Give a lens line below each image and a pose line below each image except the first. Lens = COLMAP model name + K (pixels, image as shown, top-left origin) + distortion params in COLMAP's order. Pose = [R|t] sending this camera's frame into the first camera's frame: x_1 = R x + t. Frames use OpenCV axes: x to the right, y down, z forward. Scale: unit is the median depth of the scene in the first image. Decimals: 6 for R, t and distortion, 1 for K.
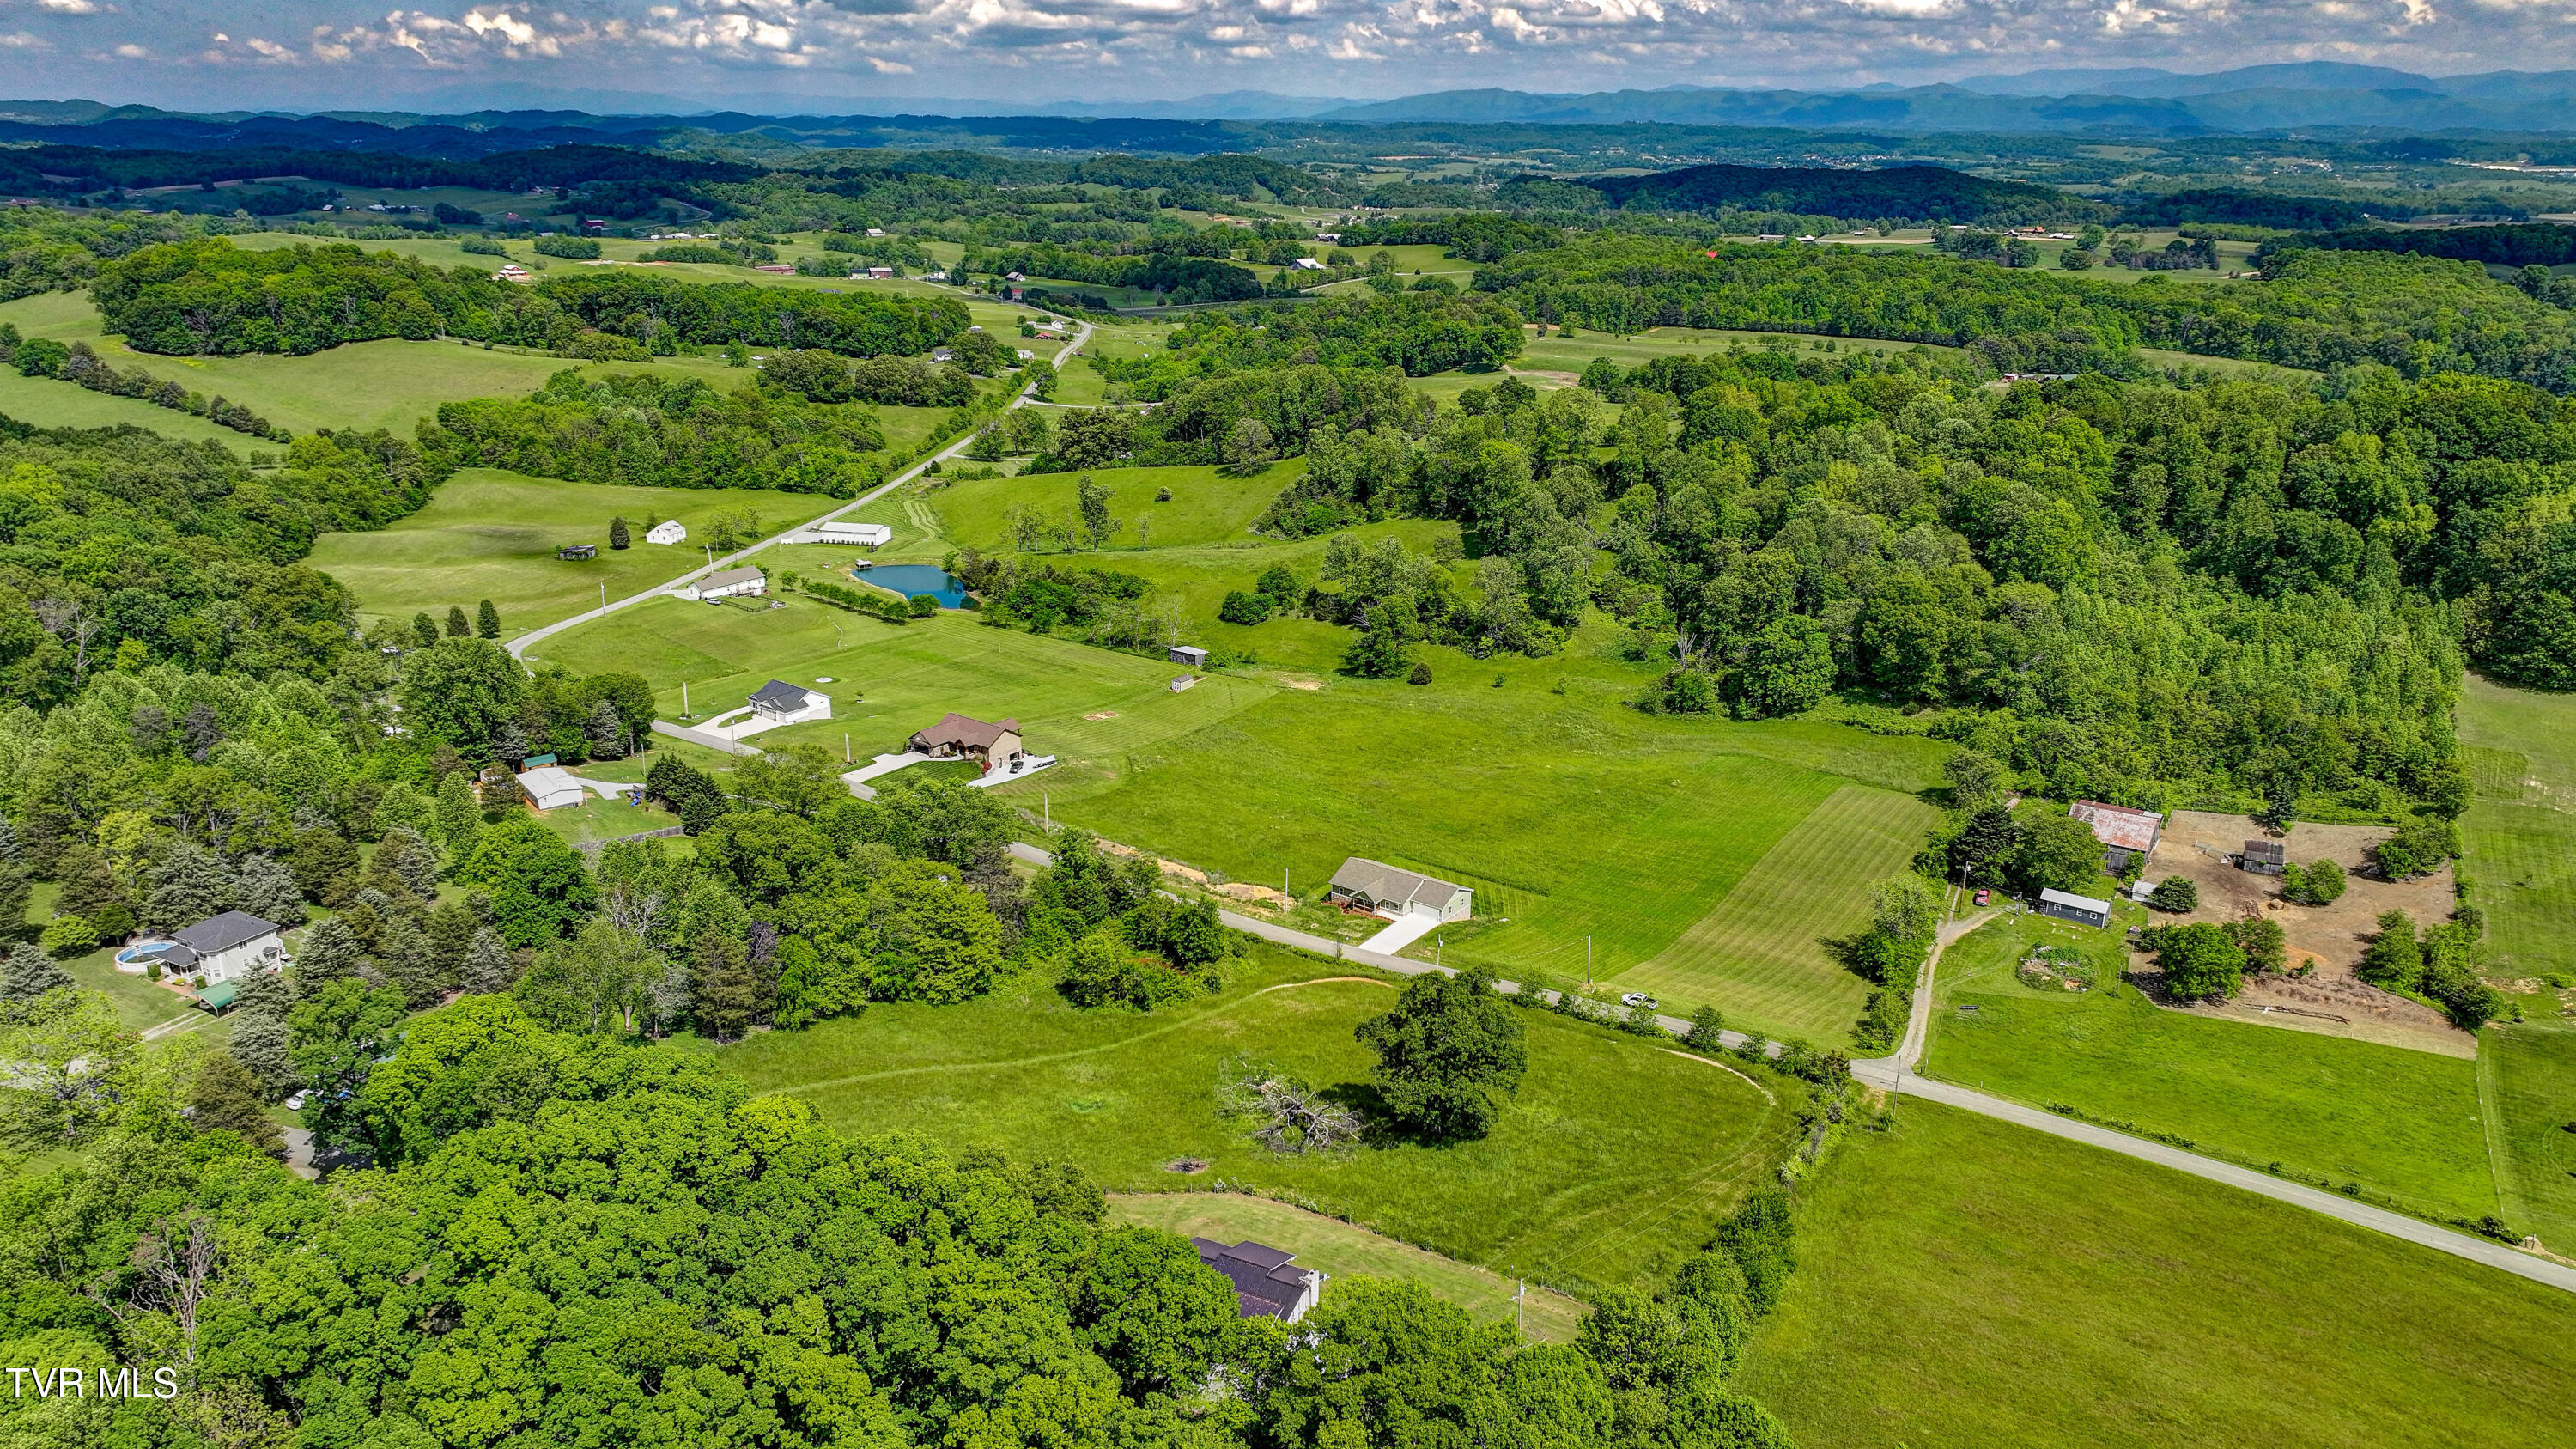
lens RADIAL K [[1792.5, 0, 1288.0], [0, 1792.5, 724.5], [0, 0, 1]] dist [-0.005524, 0.025724]
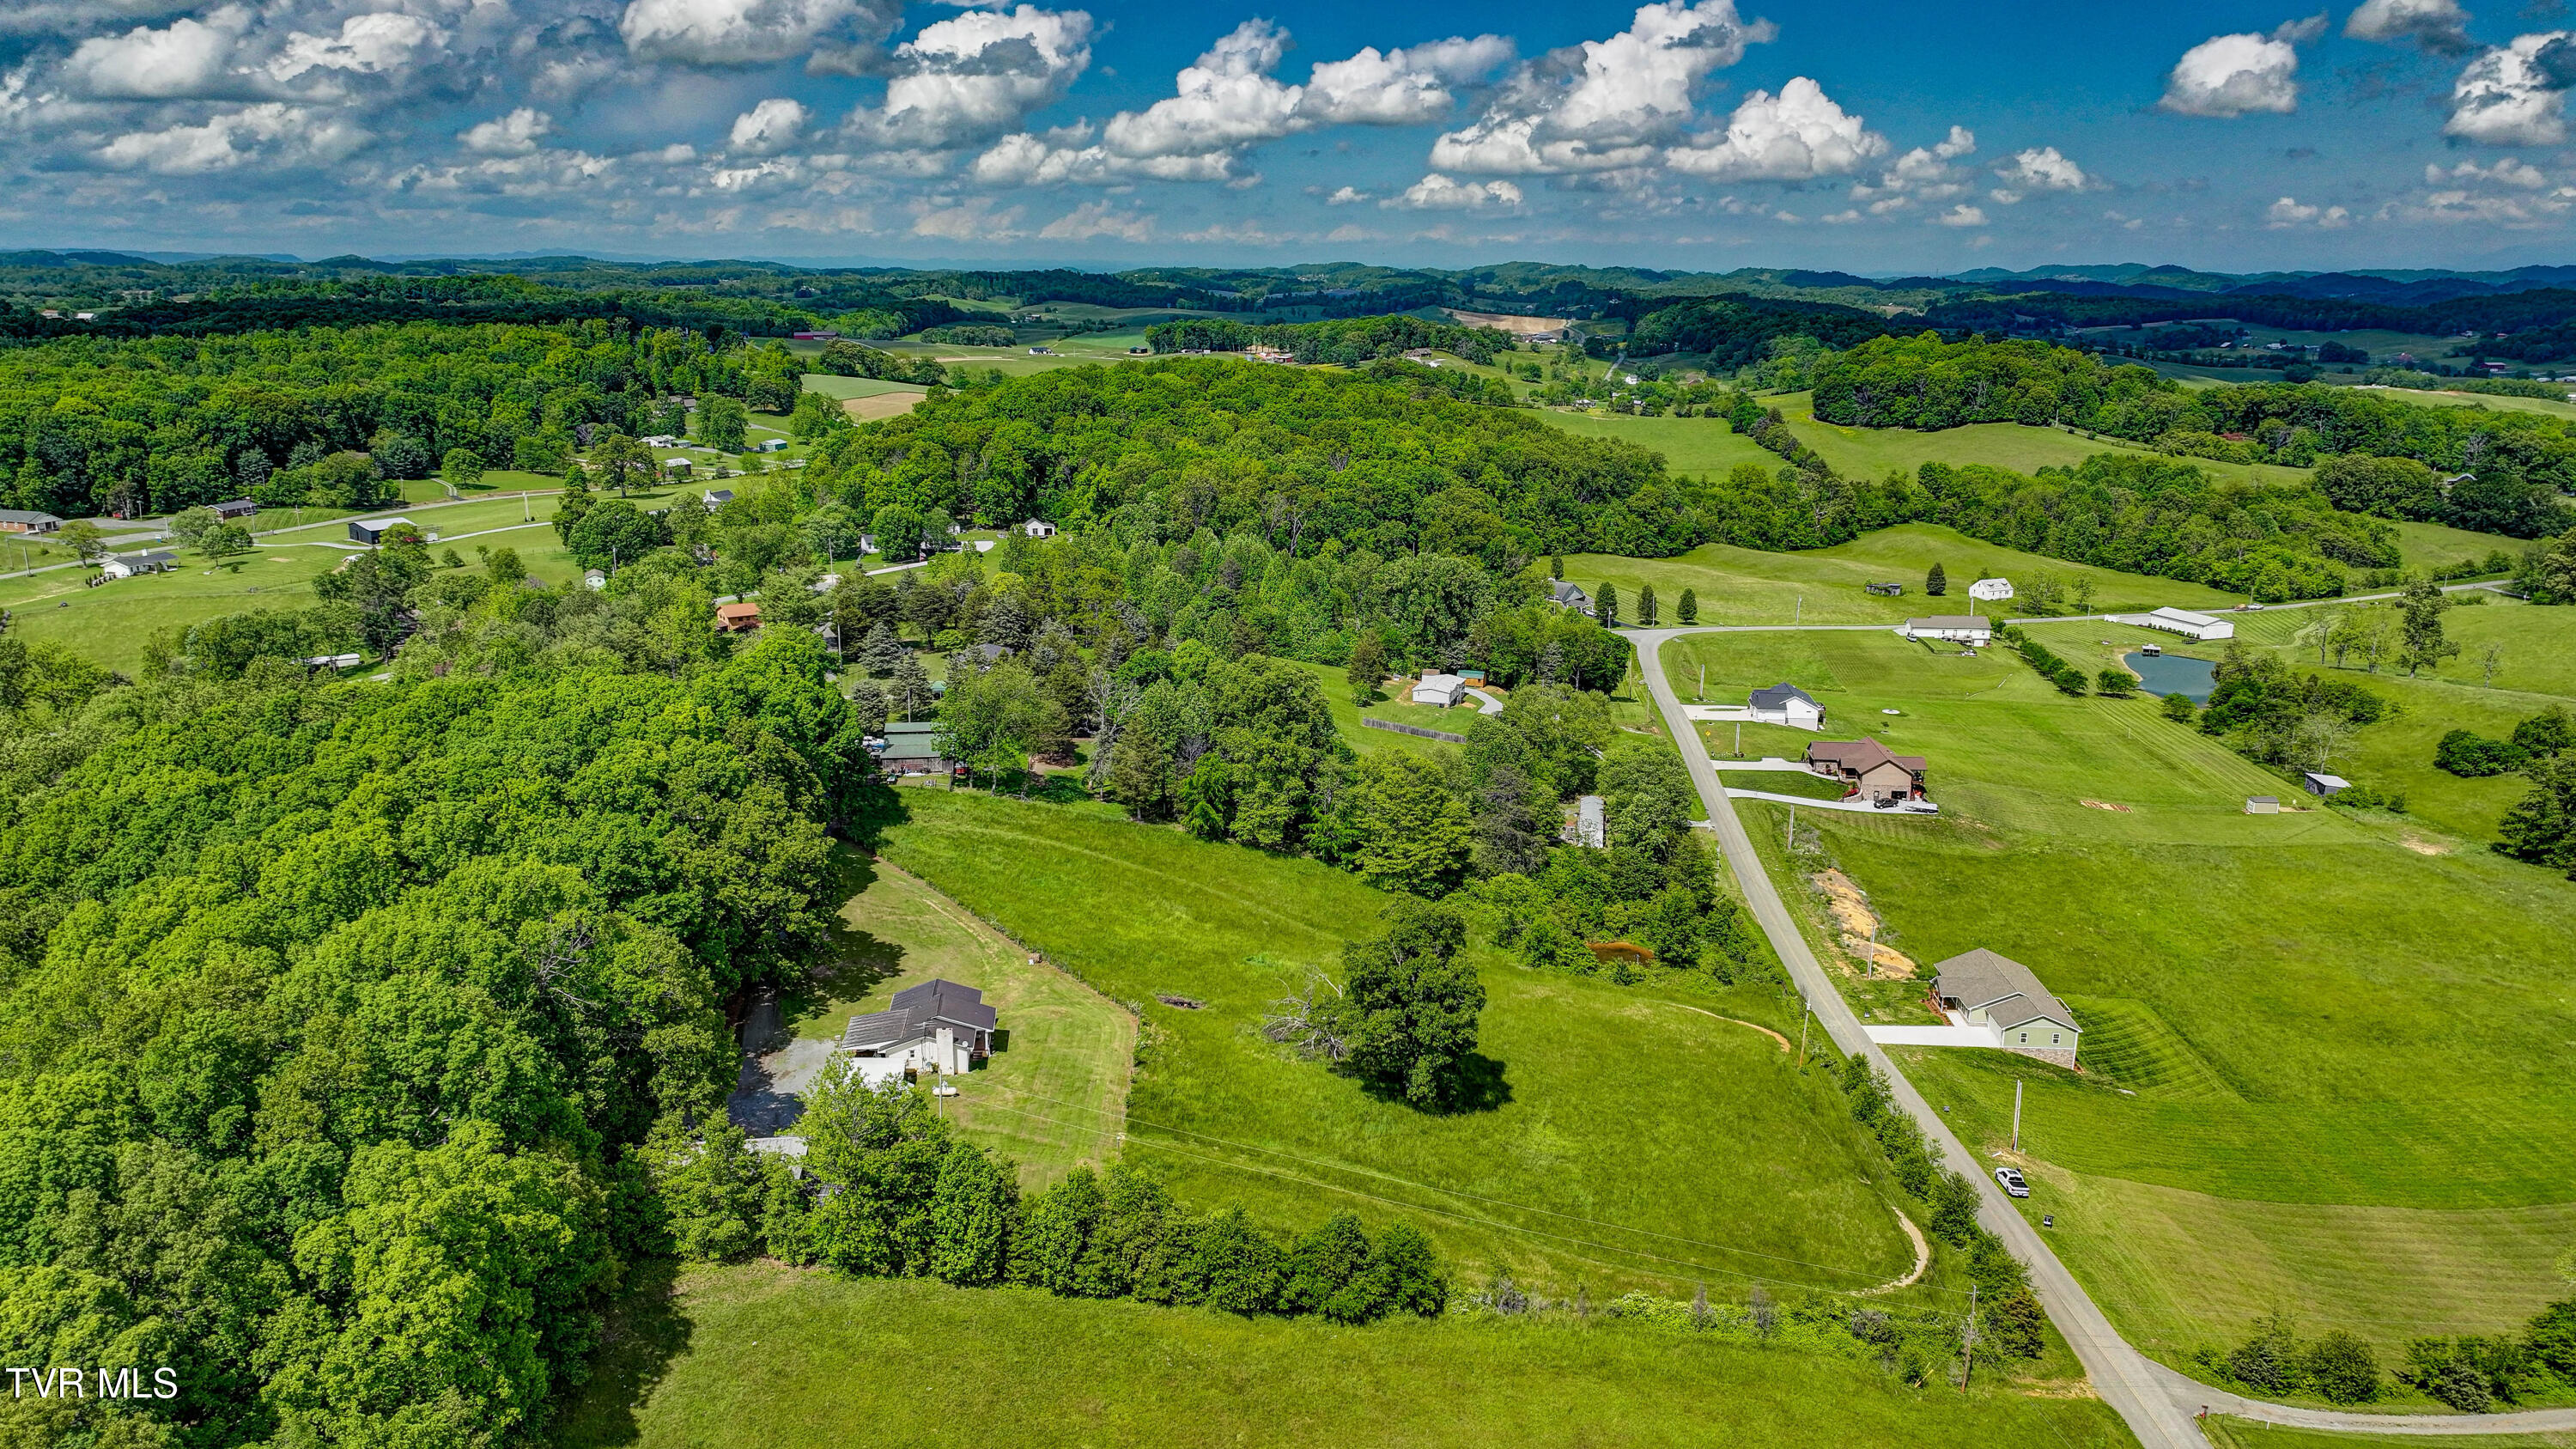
lens RADIAL K [[1792.5, 0, 1288.0], [0, 1792.5, 724.5], [0, 0, 1]] dist [-0.005524, 0.025724]
pose [[0.543991, 0.203206, -0.814114, 0.201898], [-0.269207, 0.961209, 0.060038, 0.006262], [0.794734, 0.186505, 0.577593, 0.119575]]
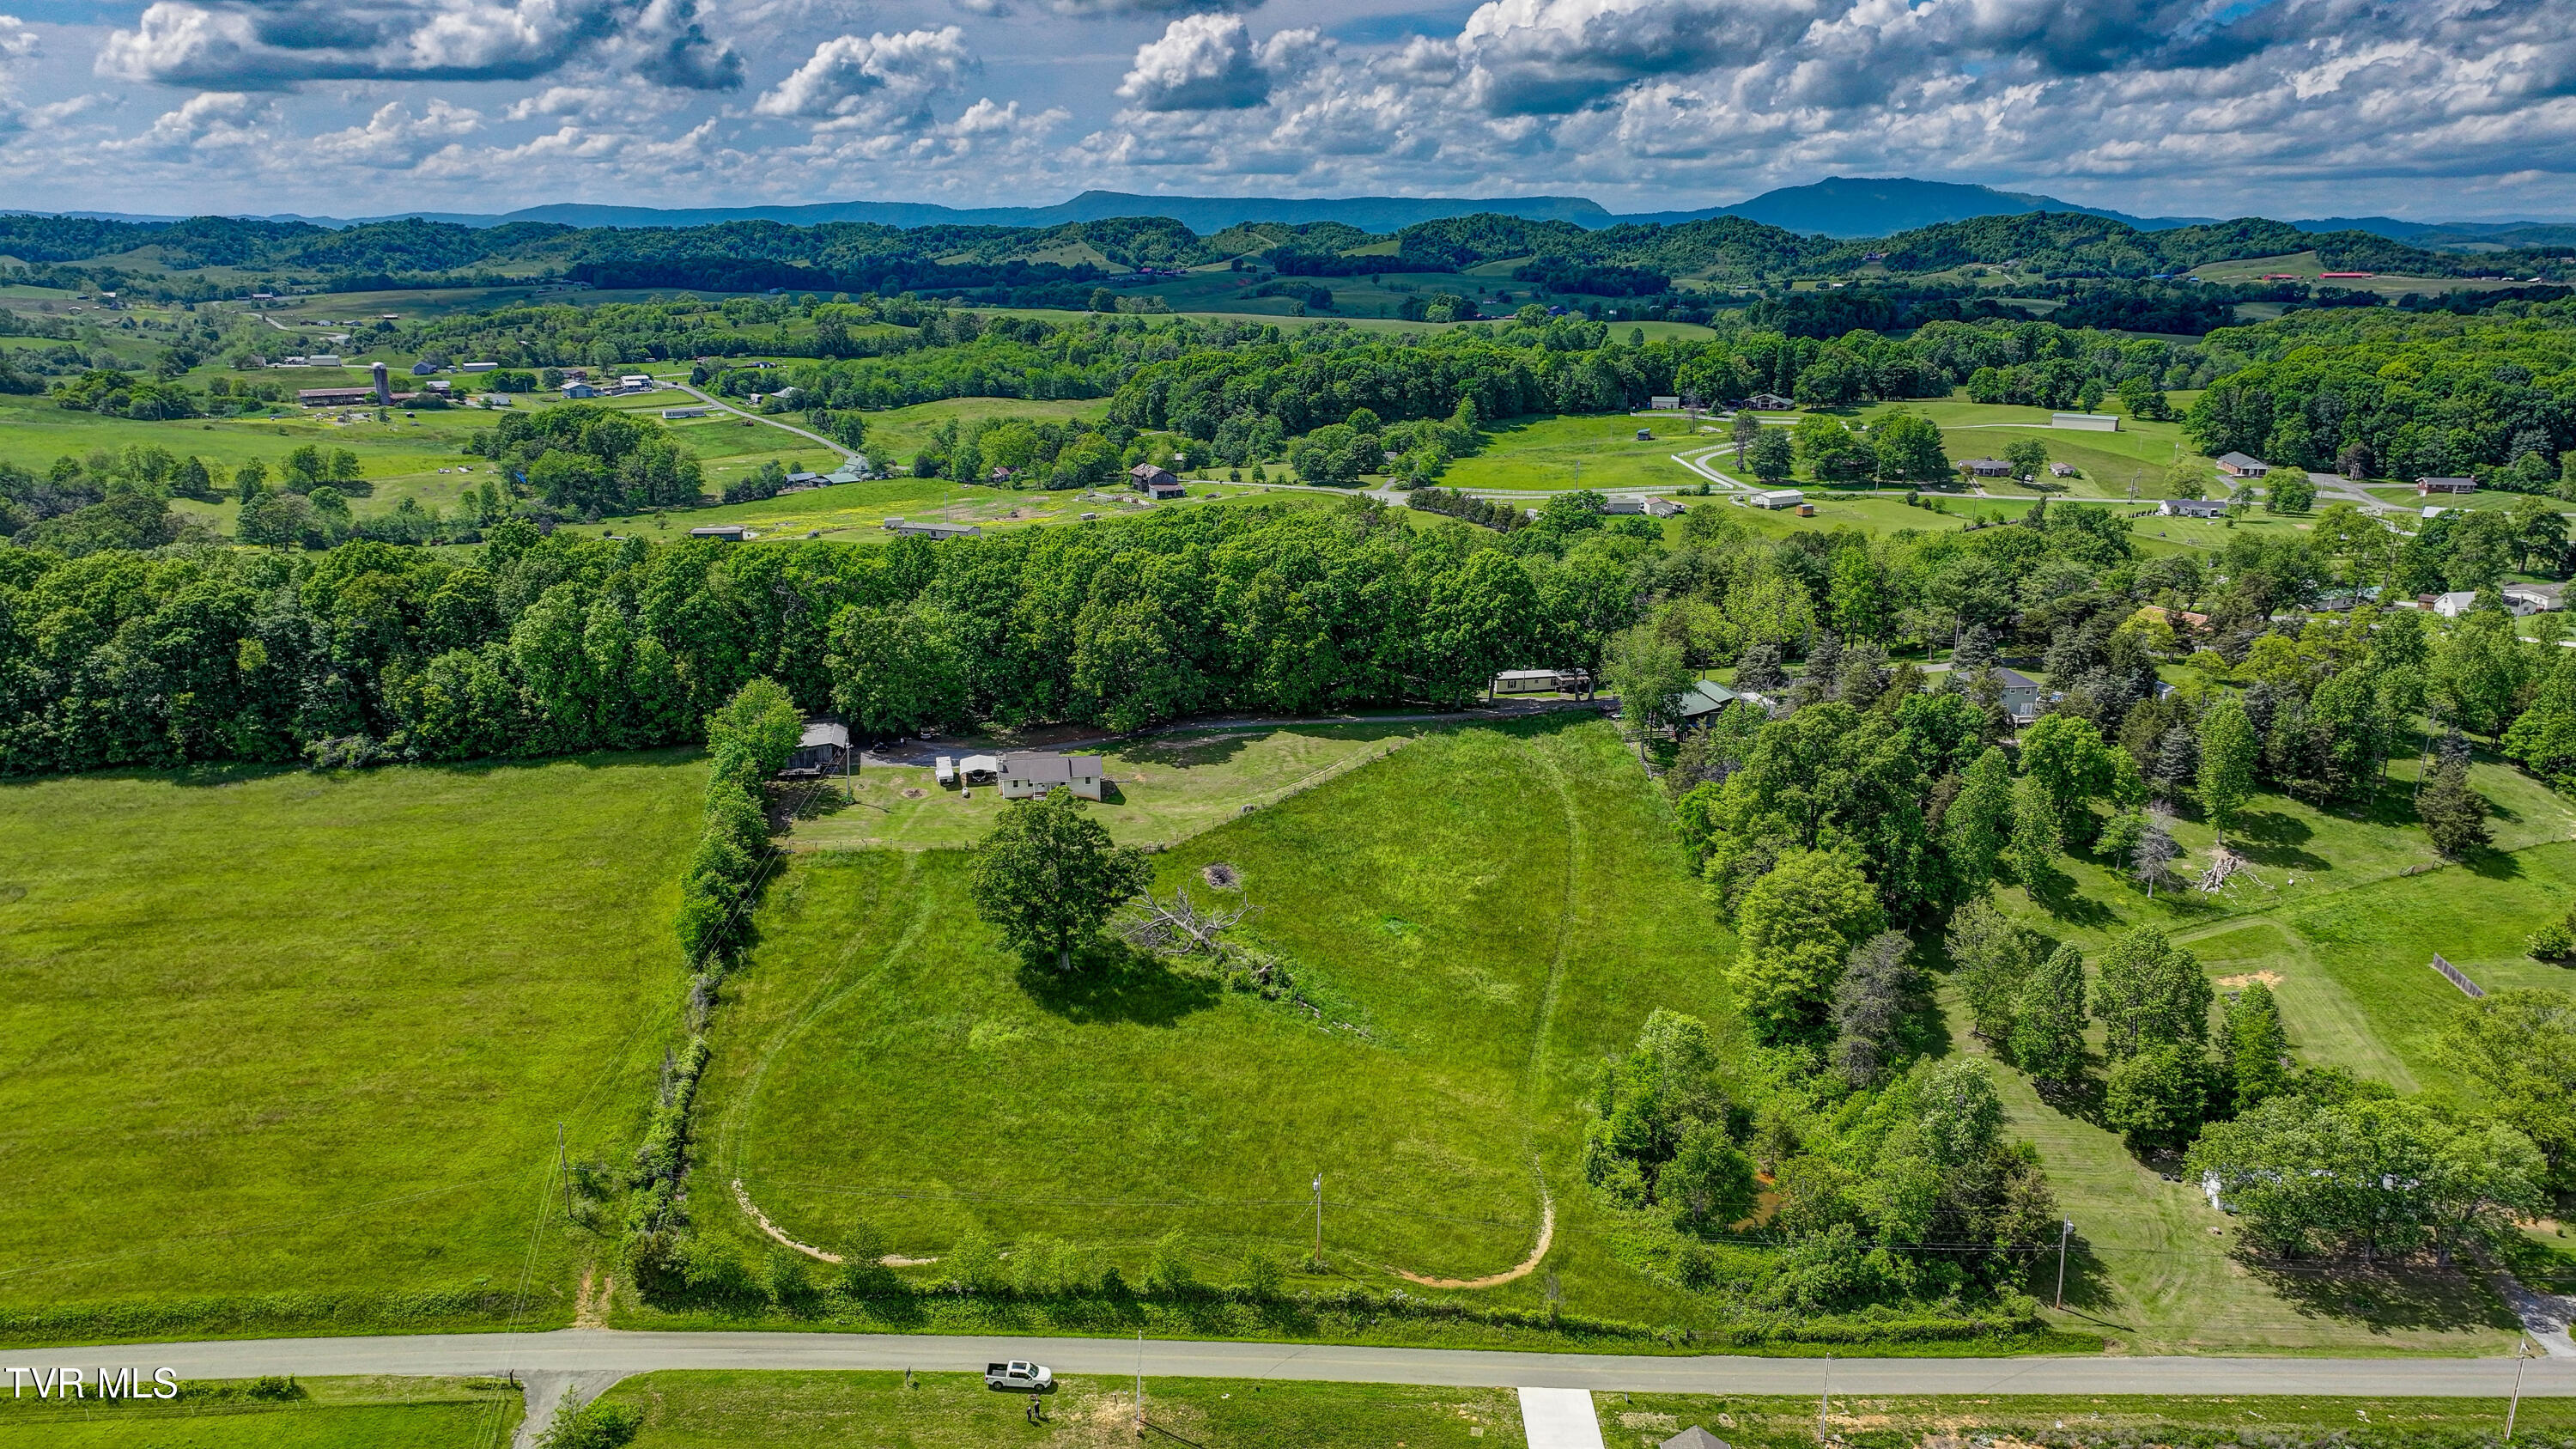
lens RADIAL K [[1792.5, 0, 1288.0], [0, 1792.5, 724.5], [0, 0, 1]] dist [-0.005524, 0.025724]
pose [[-0.804048, 0.150550, -0.575188, 0.146817], [-0.195378, 0.846786, 0.494754, -0.106794], [0.561546, 0.510185, -0.651443, 0.456380]]
